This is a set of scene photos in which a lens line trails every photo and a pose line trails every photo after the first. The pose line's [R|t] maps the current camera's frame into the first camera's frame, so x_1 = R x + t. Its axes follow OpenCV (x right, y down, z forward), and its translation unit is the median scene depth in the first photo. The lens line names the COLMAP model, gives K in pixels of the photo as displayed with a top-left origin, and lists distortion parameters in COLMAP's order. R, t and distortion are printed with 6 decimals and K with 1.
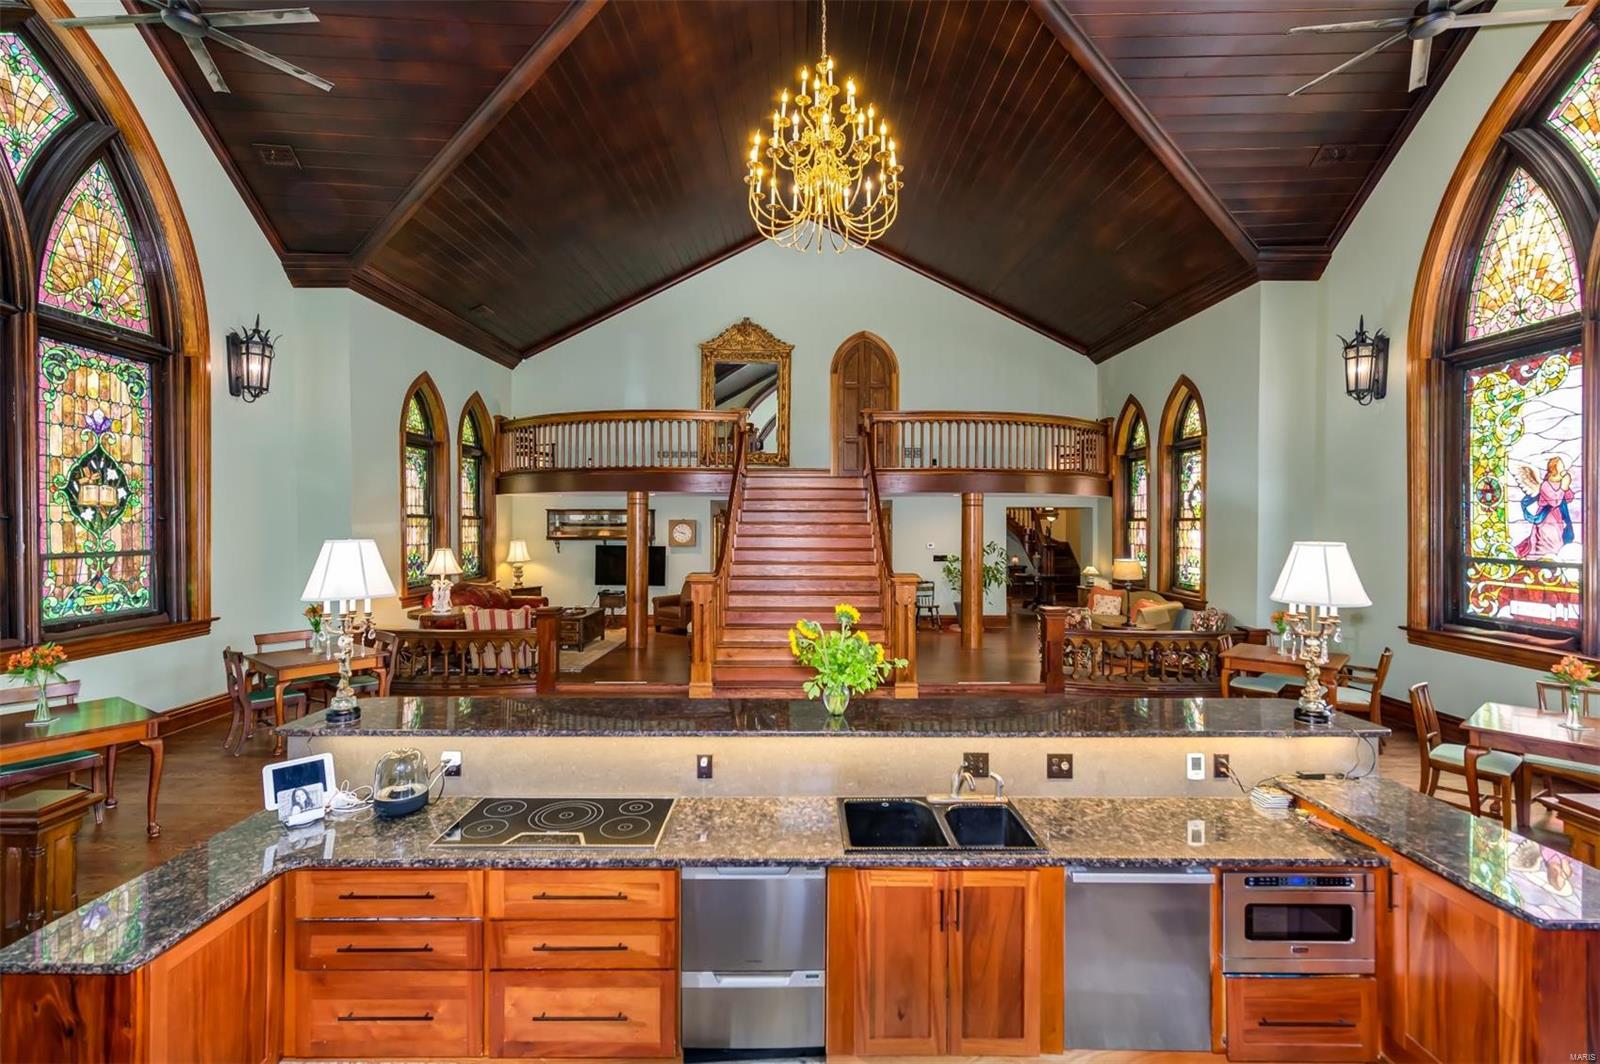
lens RADIAL K [[742.5, 0, 802.7], [0, 742.5, 521.8], [0, 0, 1]] dist [0.002044, -0.000359]
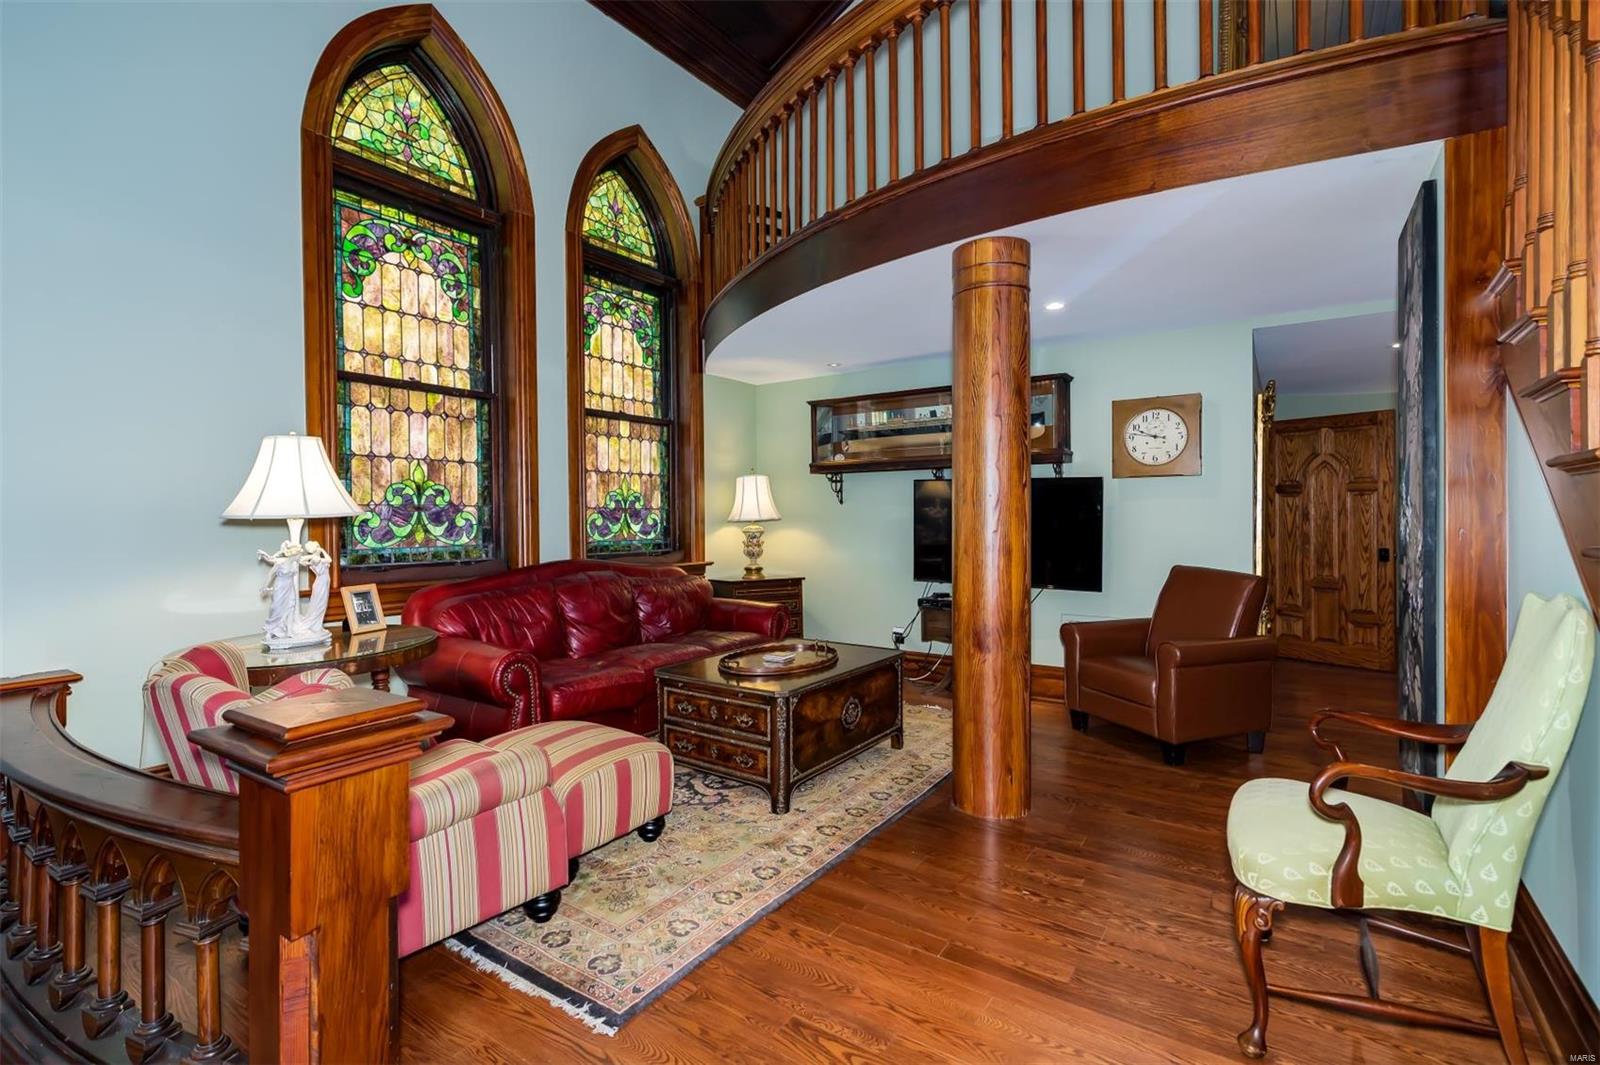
lens RADIAL K [[742.5, 0, 788.8], [0, 742.5, 524.5], [0, 0, 1]] dist [0.002044, -0.000359]
pose [[0.825252, -0.001265, -0.564763, -0.129038], [0.005475, 0.999968, 0.005760, 0.061723], [0.564737, -0.007845, 0.825233, 0.744114]]
